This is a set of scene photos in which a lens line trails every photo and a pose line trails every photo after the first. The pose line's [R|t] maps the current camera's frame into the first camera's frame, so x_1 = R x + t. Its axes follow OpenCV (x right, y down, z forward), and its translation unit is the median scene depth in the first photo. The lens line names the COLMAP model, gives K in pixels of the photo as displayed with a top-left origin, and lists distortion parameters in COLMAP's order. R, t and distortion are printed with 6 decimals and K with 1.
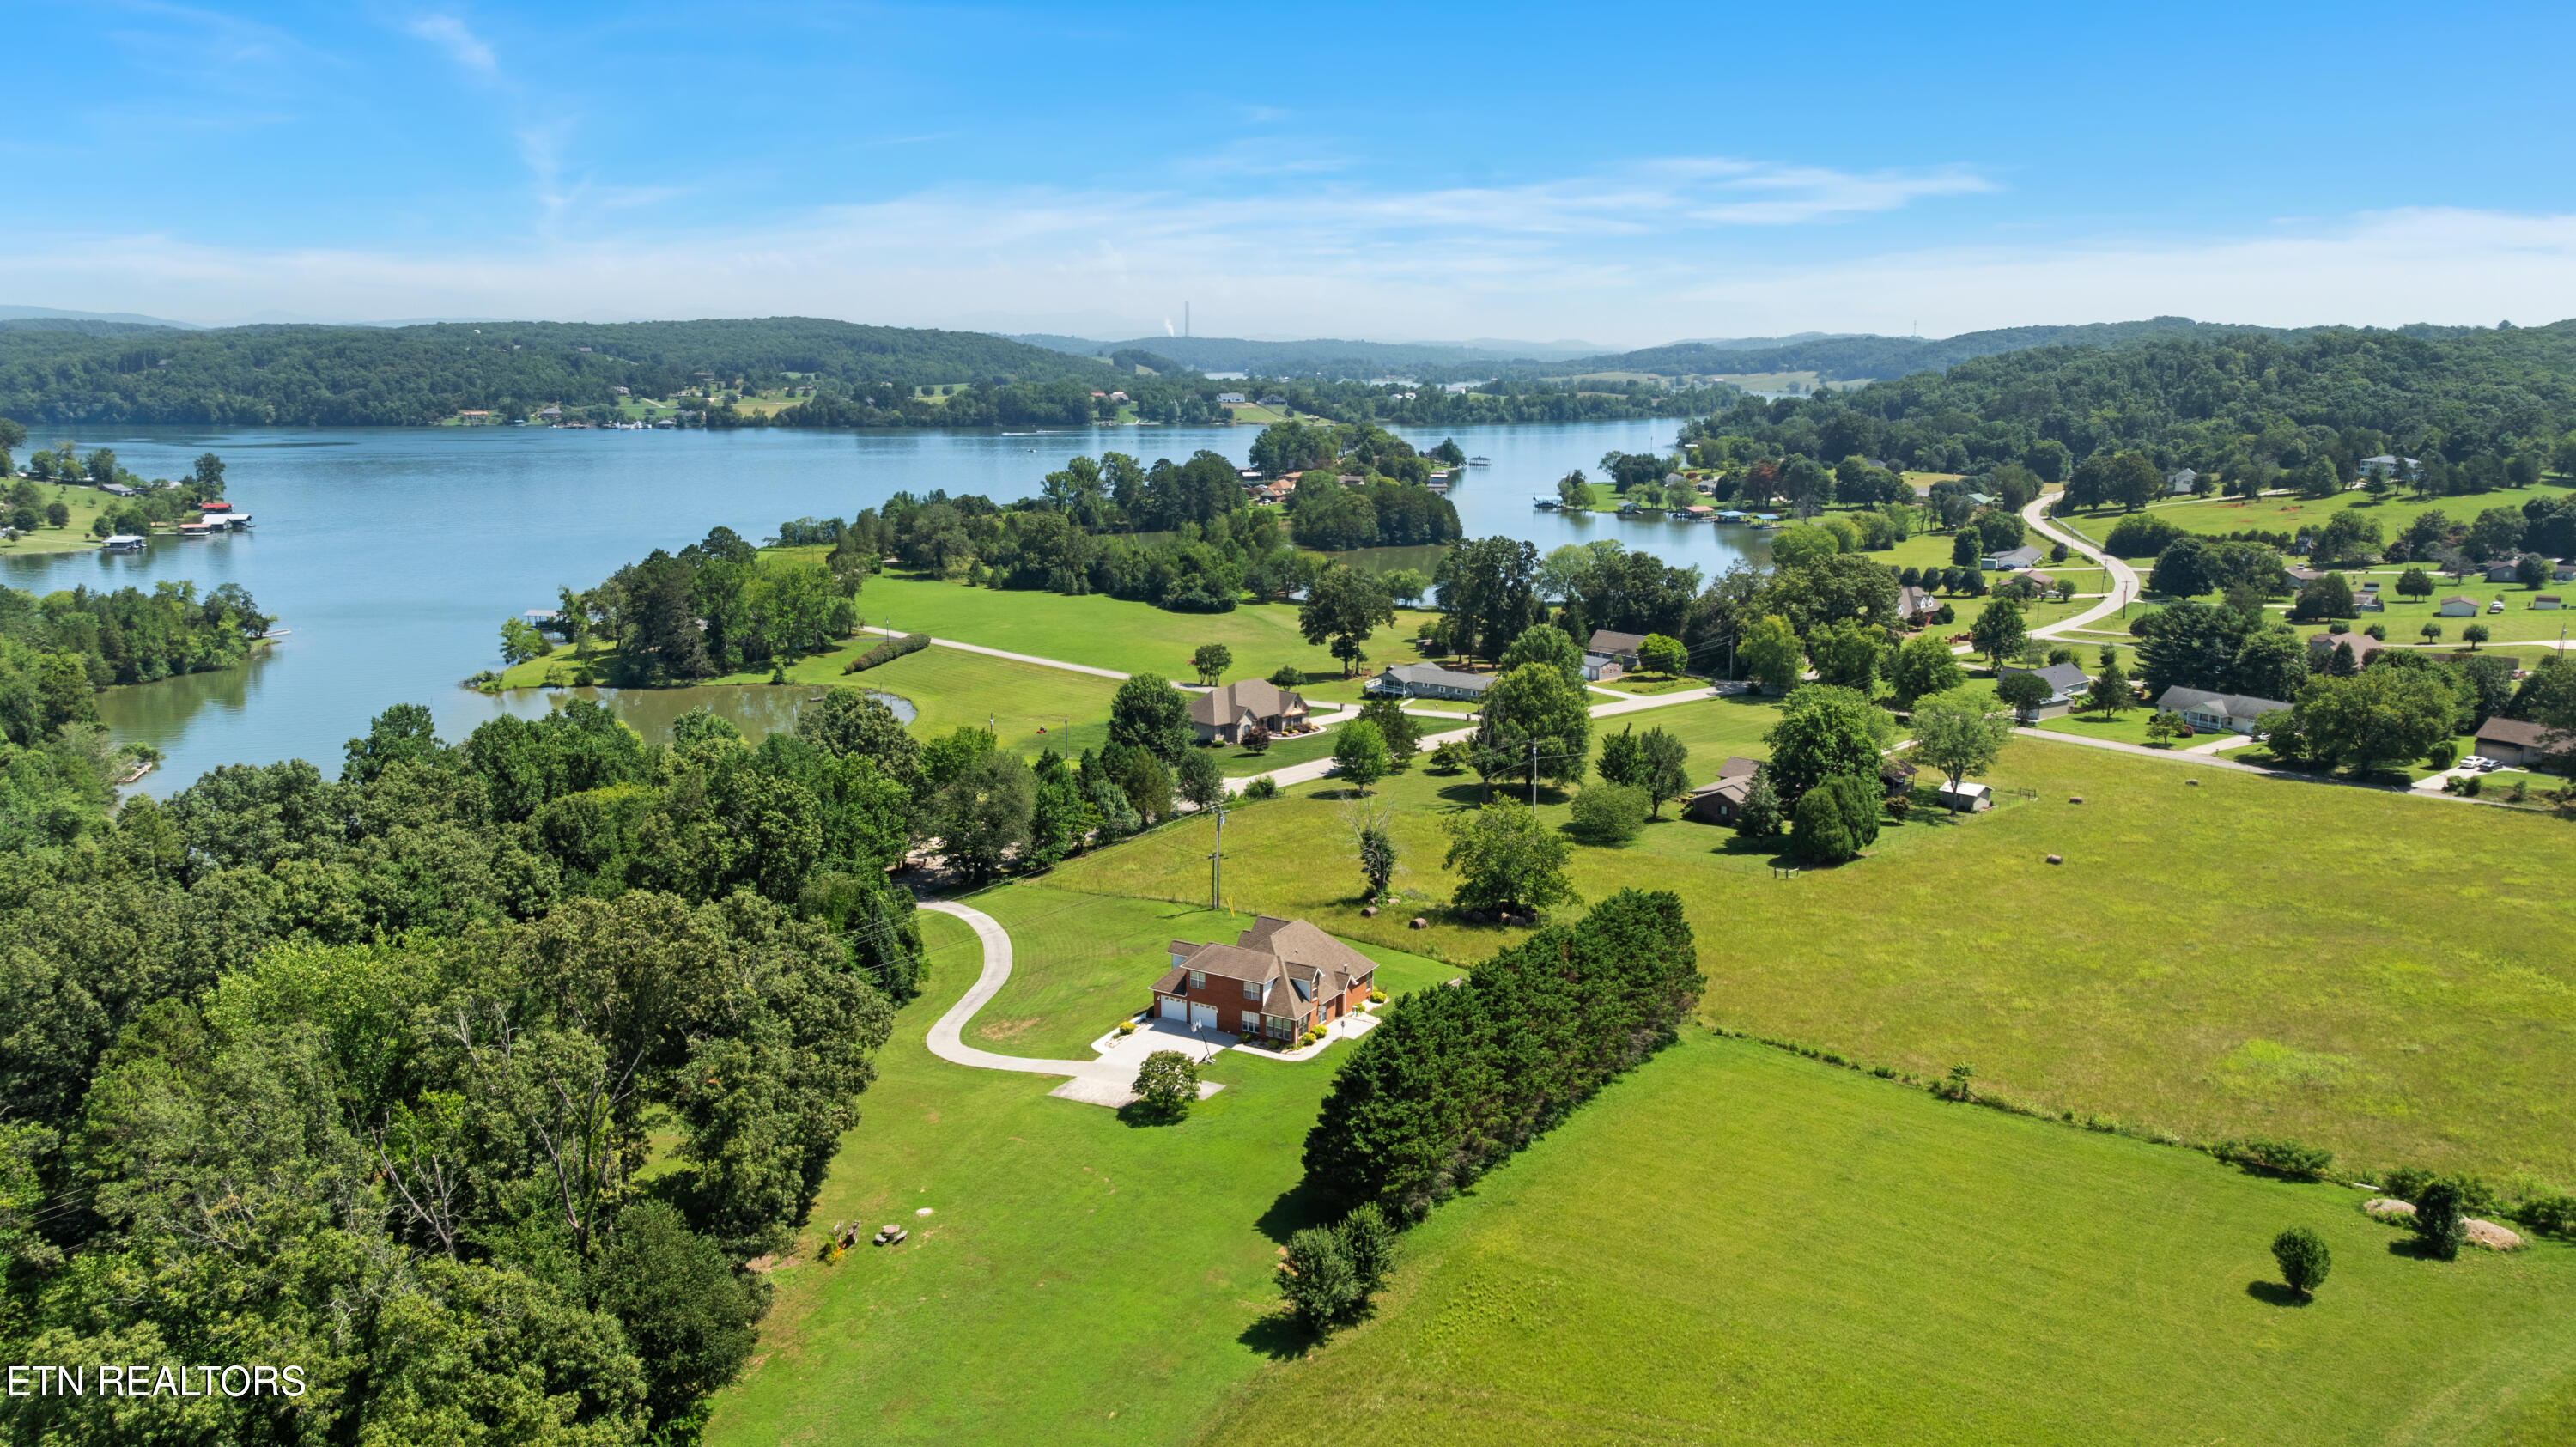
lens RADIAL K [[1908.3, 0, 1288.0], [0, 1908.3, 723.5], [0, 0, 1]] dist [-0.021470, 0.000347]
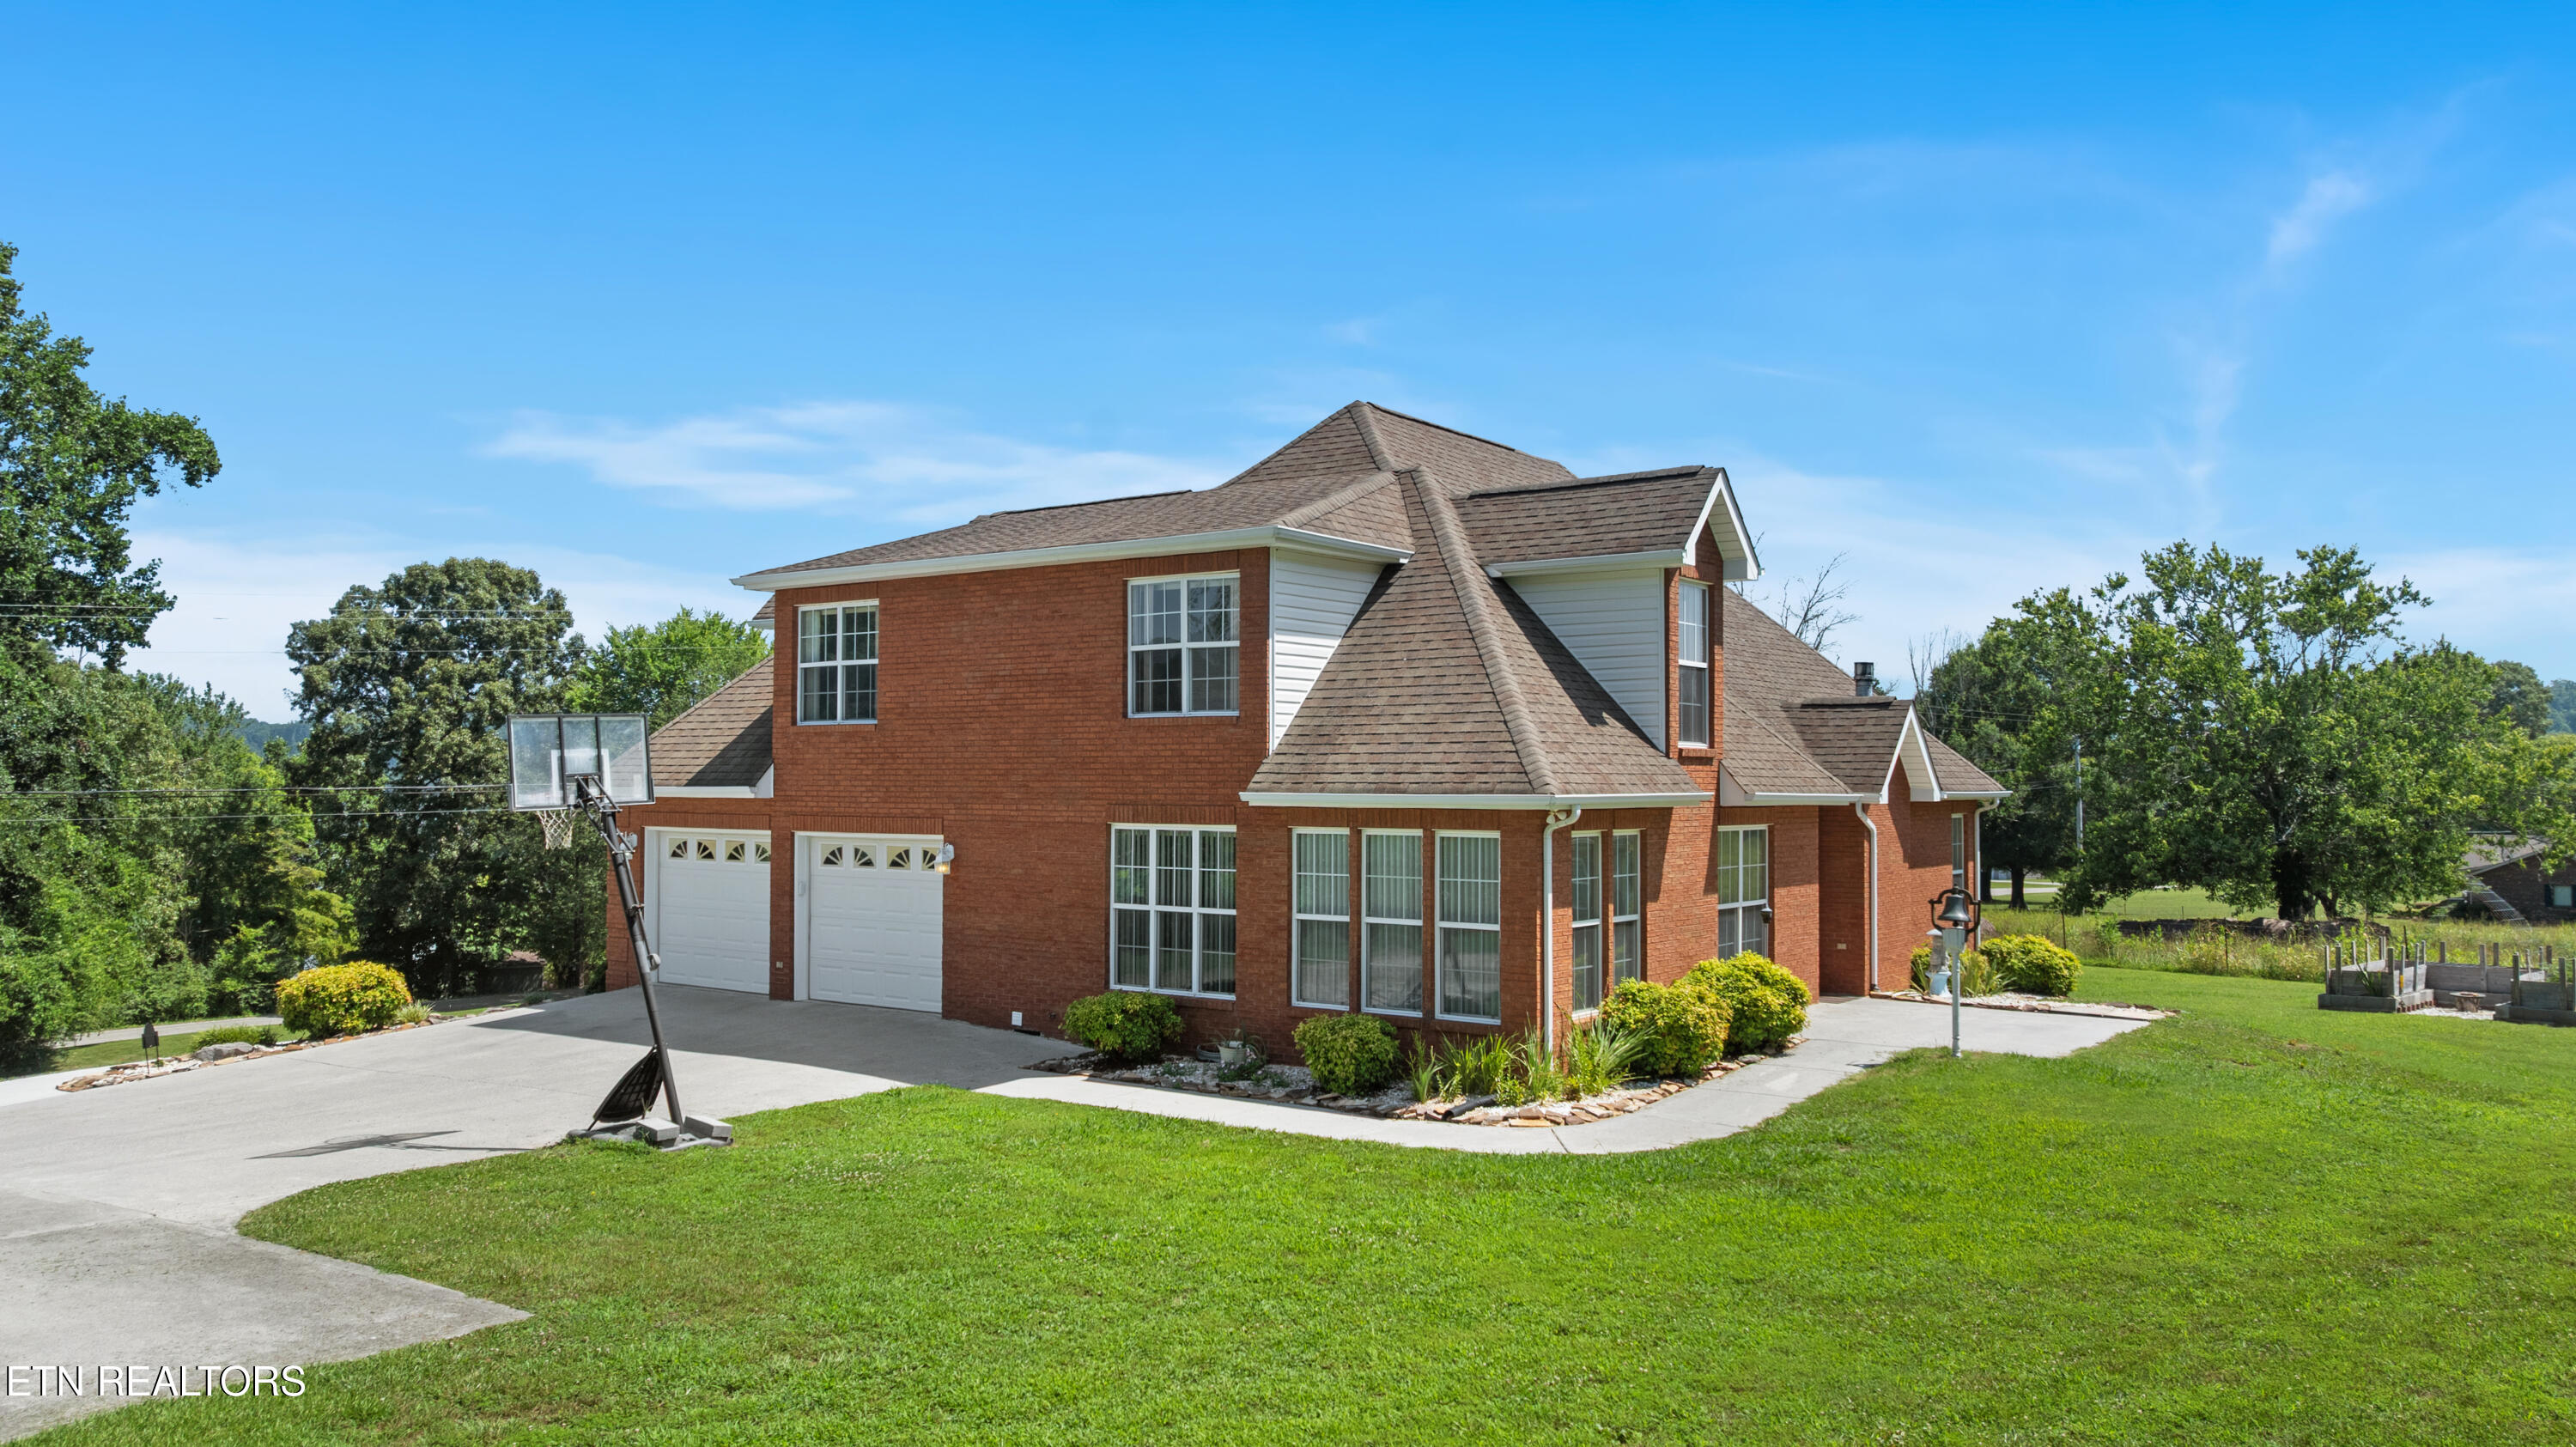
lens RADIAL K [[1908.3, 0, 1288.0], [0, 1908.3, 723.5], [0, 0, 1]] dist [-0.021470, 0.000347]
pose [[0.994702, 0.000061, -0.102801, 0.000337], [-0.025034, 0.970040, -0.241654, 0.104673], [0.099706, 0.242947, 0.964902, 0.528245]]
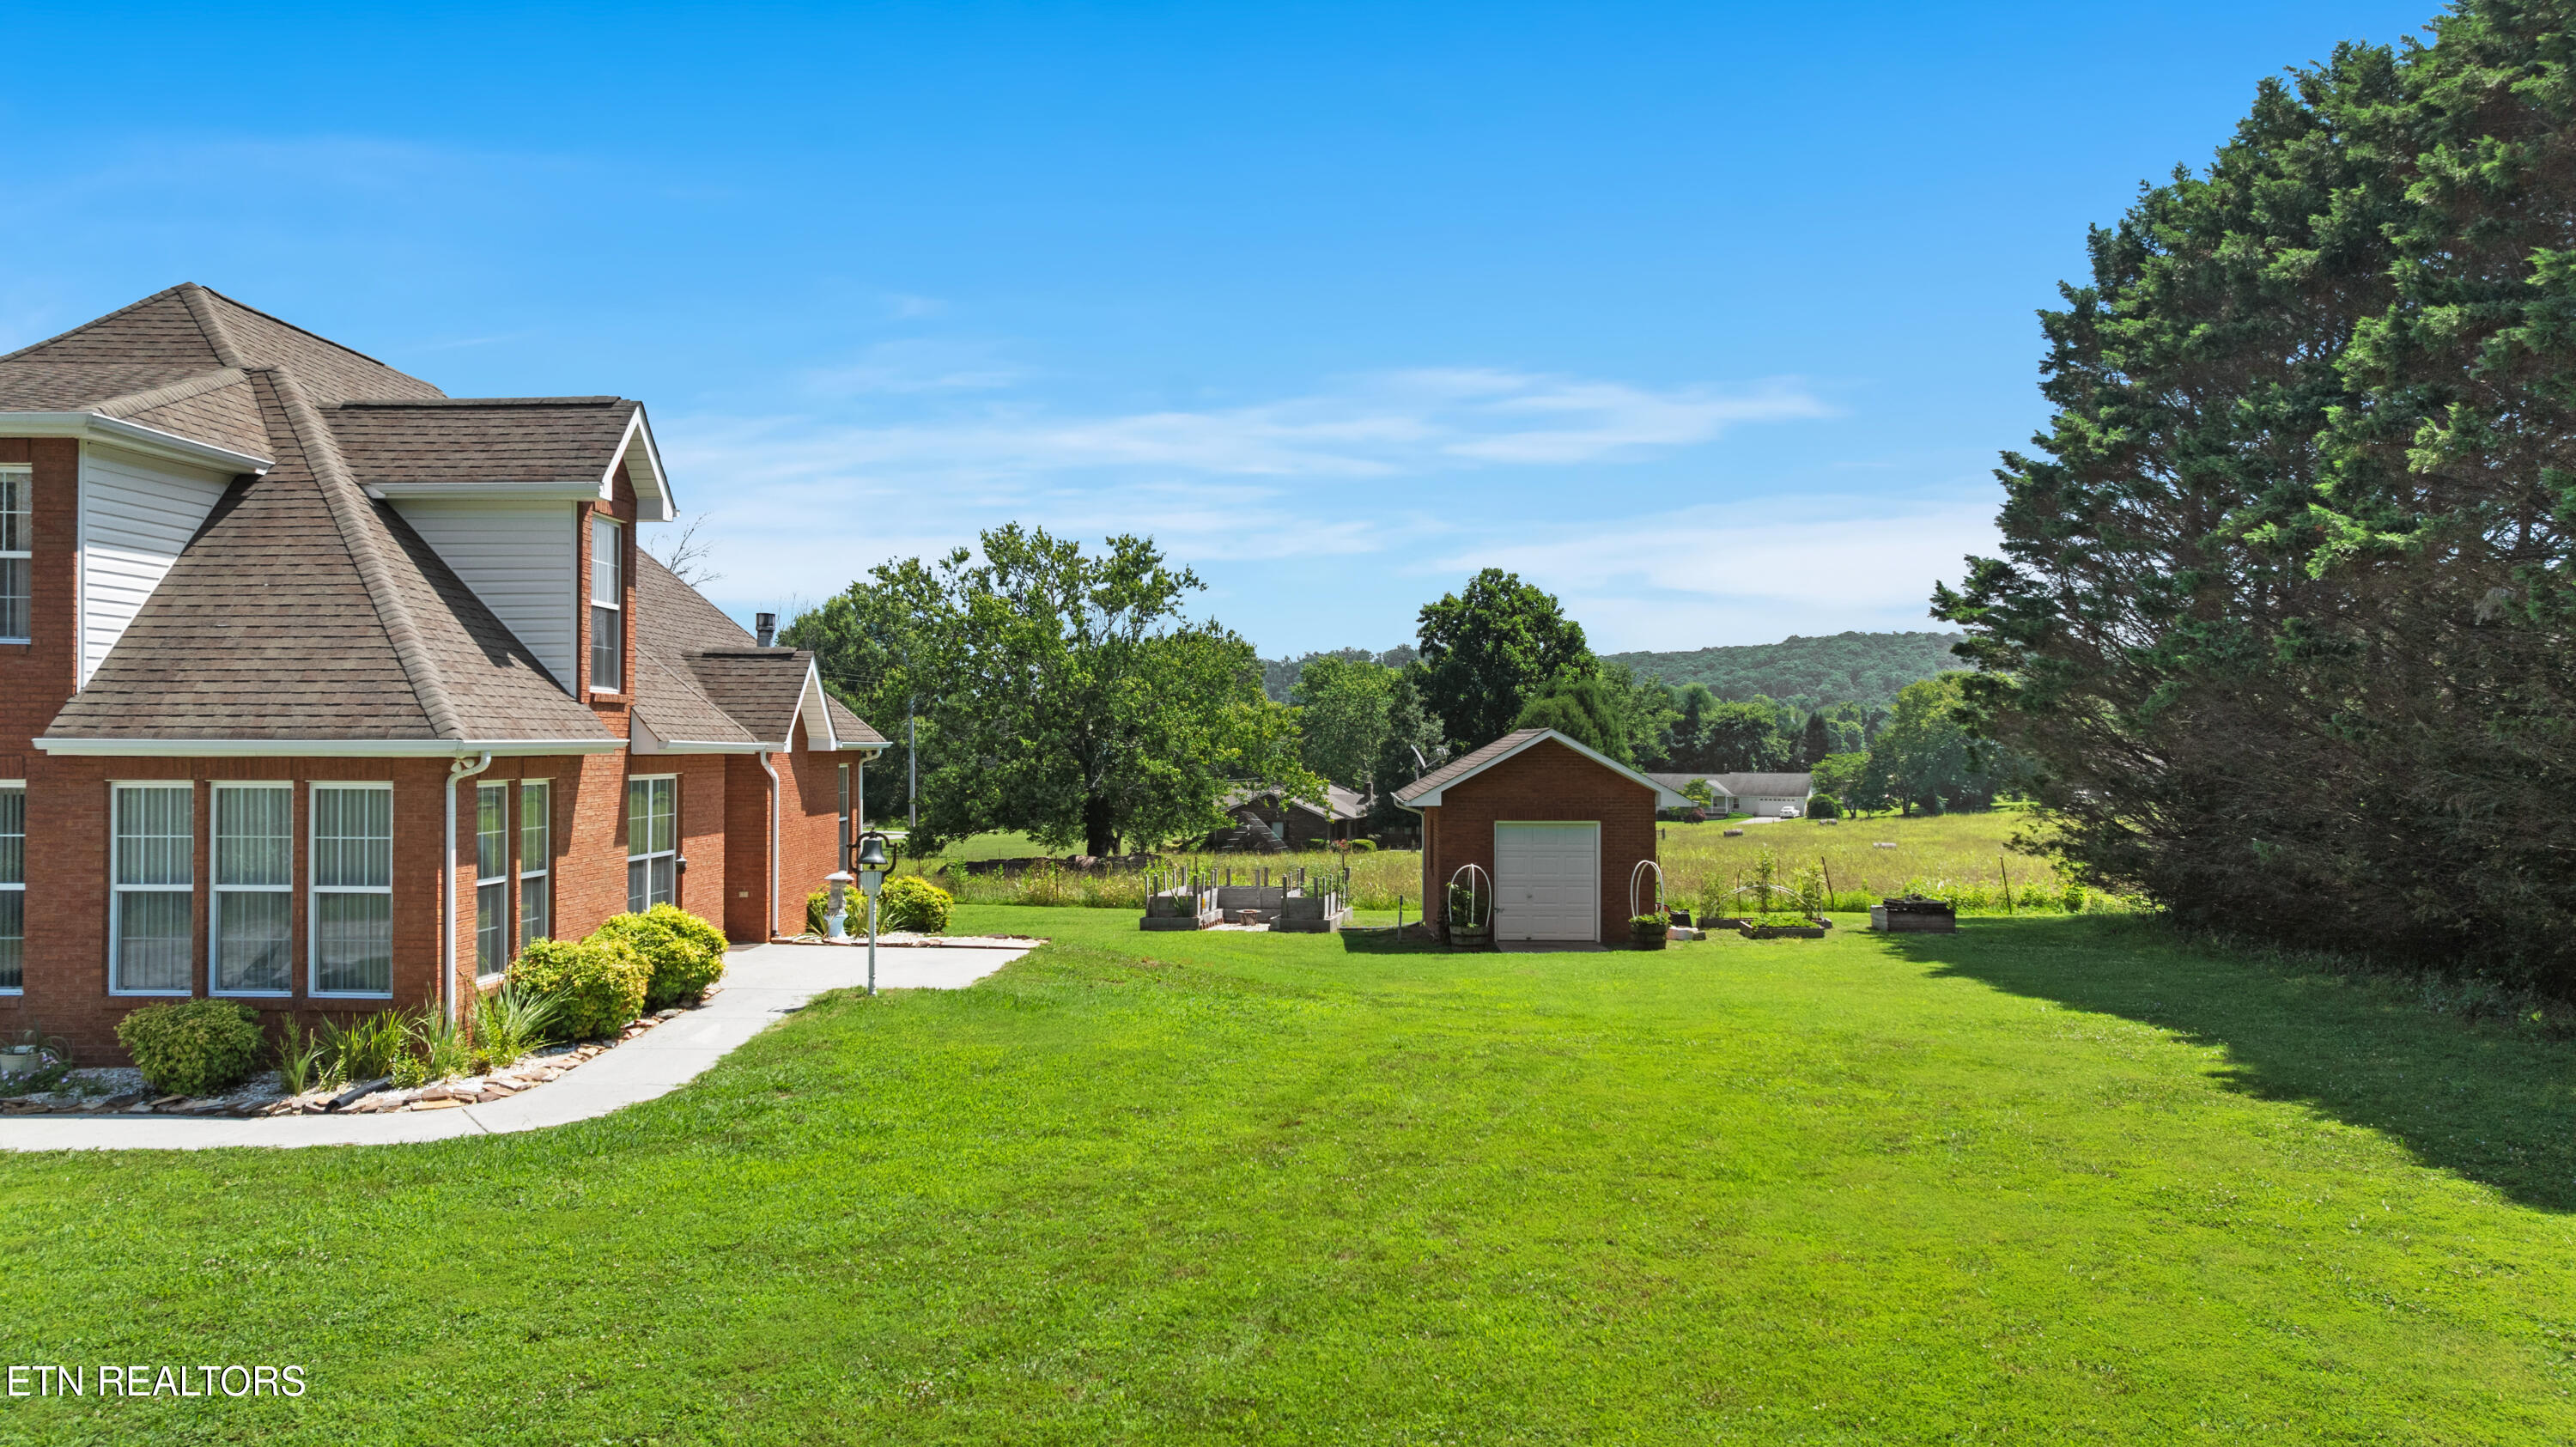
lens RADIAL K [[1816.4, 0, 1323.5], [0, 1816.4, 739.0], [0, 0, 1]] dist [-0.073409, 0.069082]
pose [[0.866286, 0.003892, 0.499534, -0.001841], [0.103496, 0.976875, -0.187091, 0.104144], [-0.488710, 0.213774, 0.845850, 0.532679]]
